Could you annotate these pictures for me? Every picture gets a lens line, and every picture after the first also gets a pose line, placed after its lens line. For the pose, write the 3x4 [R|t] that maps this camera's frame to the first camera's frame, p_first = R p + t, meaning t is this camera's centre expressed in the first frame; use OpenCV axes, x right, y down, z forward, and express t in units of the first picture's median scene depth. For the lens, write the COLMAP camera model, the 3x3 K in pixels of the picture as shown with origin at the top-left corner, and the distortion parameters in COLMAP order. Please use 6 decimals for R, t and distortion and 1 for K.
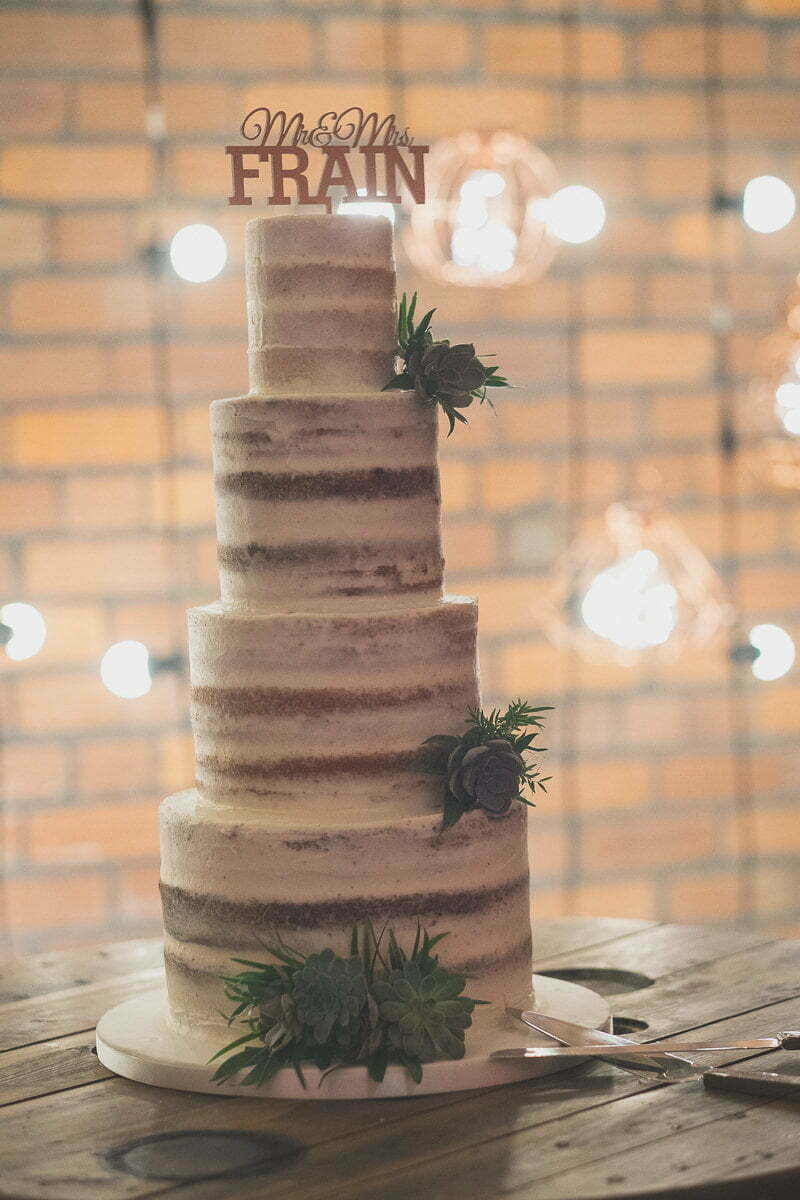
lens RADIAL K [[2914.0, 0, 400.0], [0, 2914.0, 600.0], [0, 0, 1]] dist [-0.081883, -0.297595]
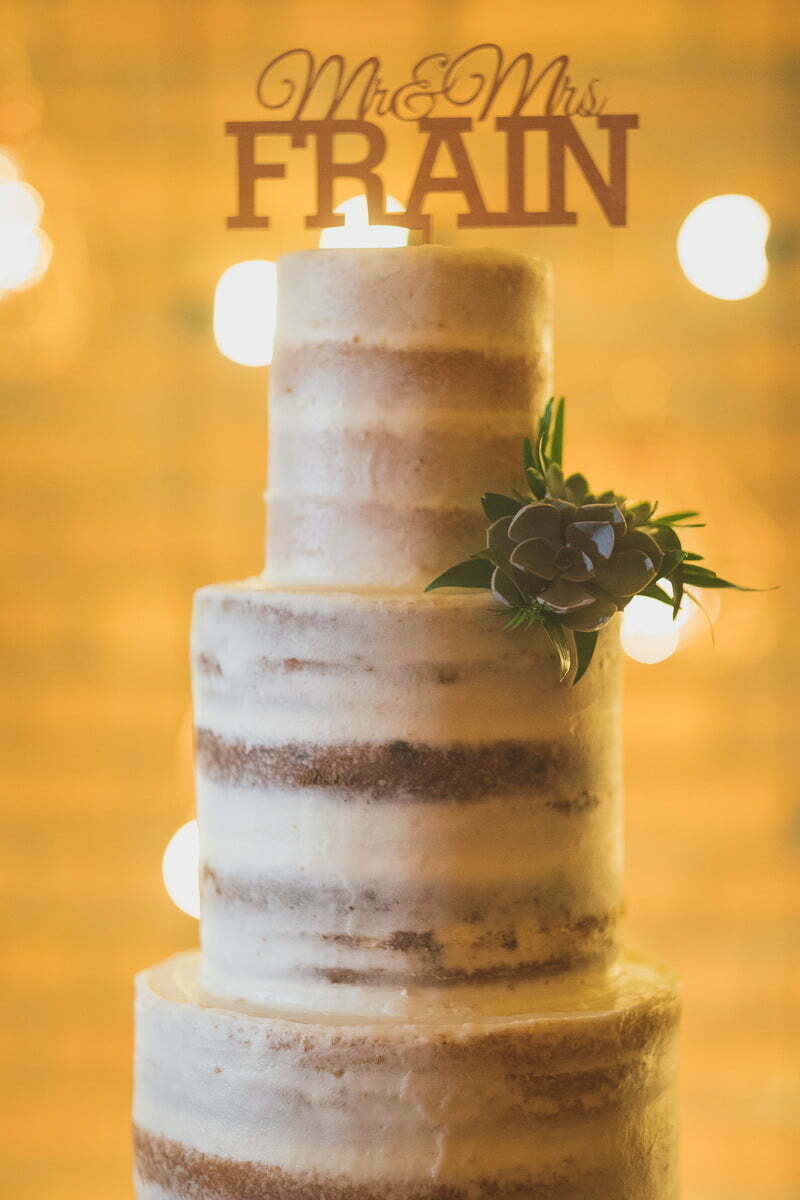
lens RADIAL K [[2866.1, 0, 400.0], [0, 2866.1, 600.0], [0, 0, 1]] dist [0.020683, 0.057479]
pose [[0.867960, 0.057812, -0.493257, 0.235869], [-0.064951, 0.997885, 0.002664, -0.070196], [0.492368, 0.029725, 0.869879, 0.550809]]
